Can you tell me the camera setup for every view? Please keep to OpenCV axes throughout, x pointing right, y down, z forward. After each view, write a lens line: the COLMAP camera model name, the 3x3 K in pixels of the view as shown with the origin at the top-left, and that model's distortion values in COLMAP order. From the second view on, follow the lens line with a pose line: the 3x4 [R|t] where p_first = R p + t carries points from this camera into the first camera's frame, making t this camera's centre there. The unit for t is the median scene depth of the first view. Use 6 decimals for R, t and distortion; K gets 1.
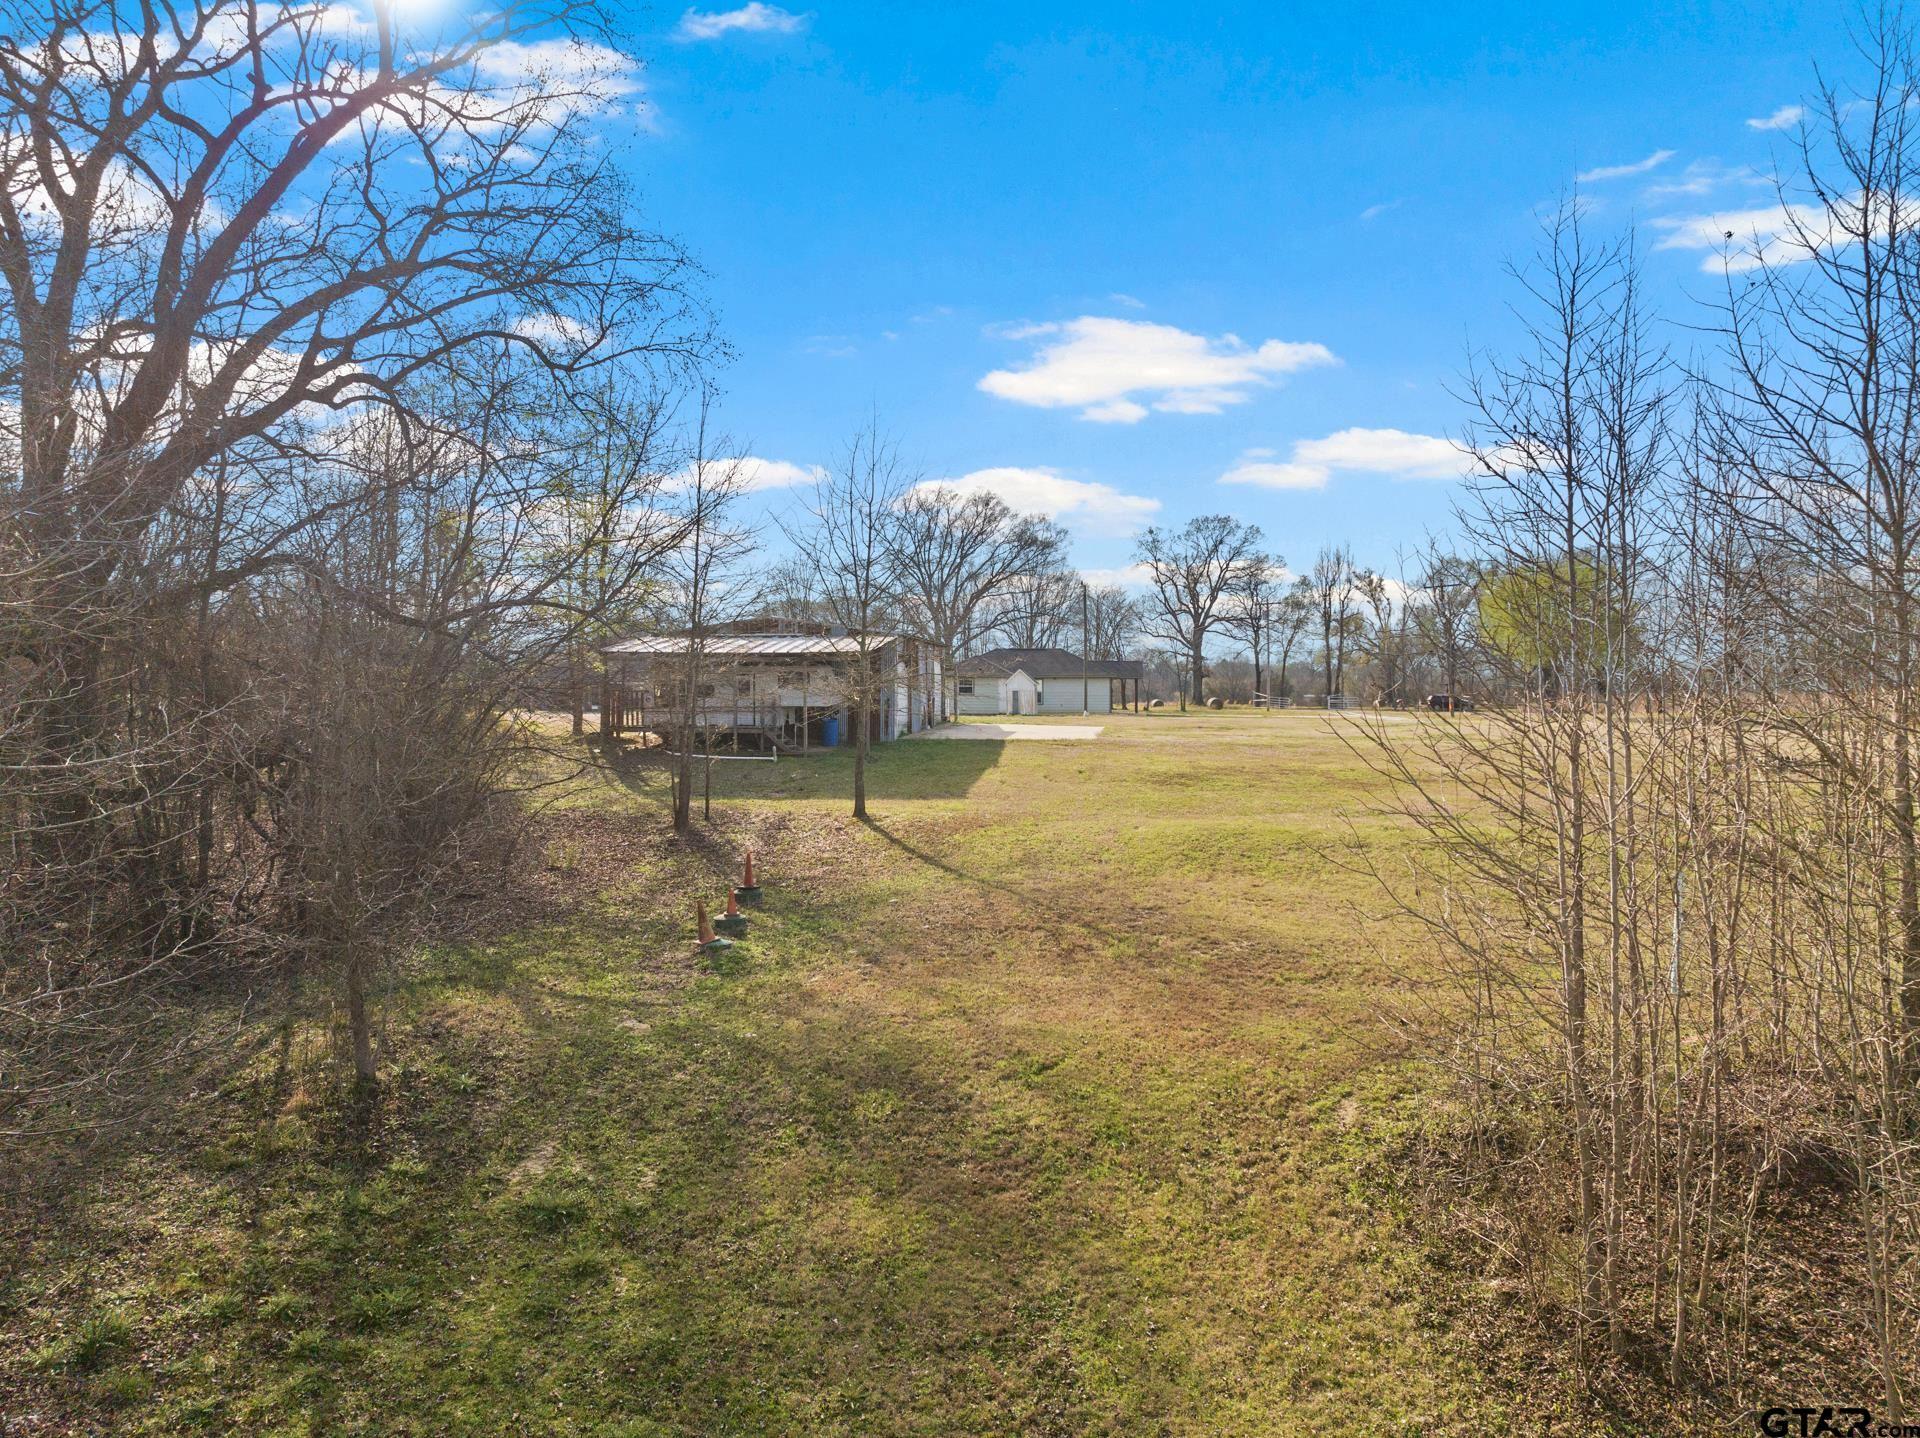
lens RADIAL K [[1363.7, 0, 964.3], [0, 1363.7, 710.5], [0, 0, 1]] dist [-0.001069, -0.004606]
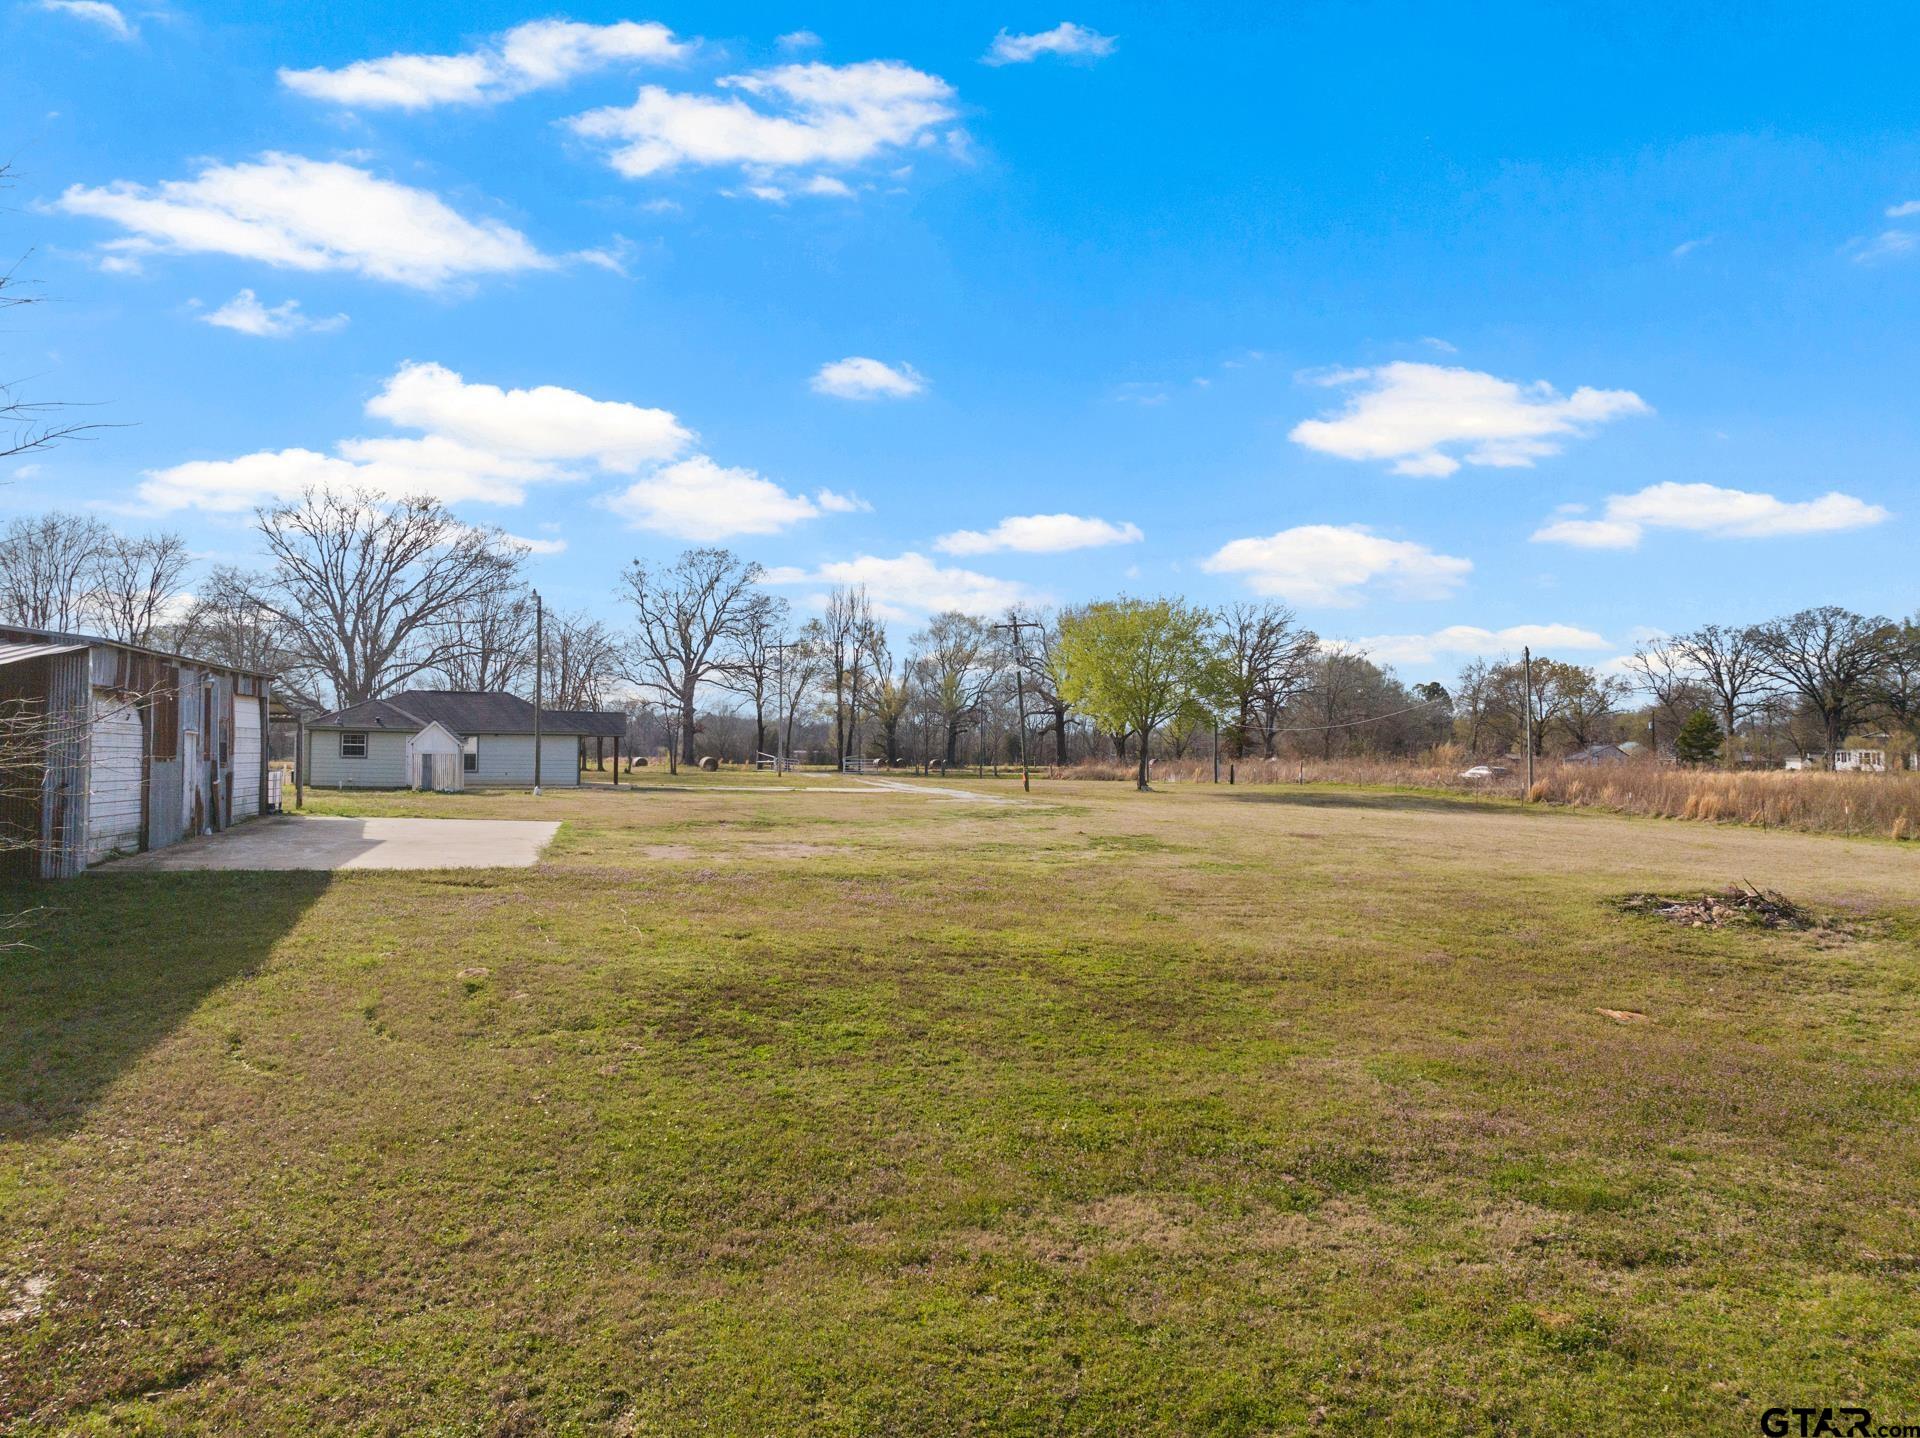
lens RADIAL K [[1365.6, 0, 964.0], [0, 1365.6, 715.5], [0, 0, 1]] dist [-0.011826, 0.008402]
pose [[0.930211, 0.019942, 0.366482, 0.017222], [-0.006848, 0.999292, -0.036994, -0.004938], [-0.366960, 0.031903, 0.929689, 0.139686]]
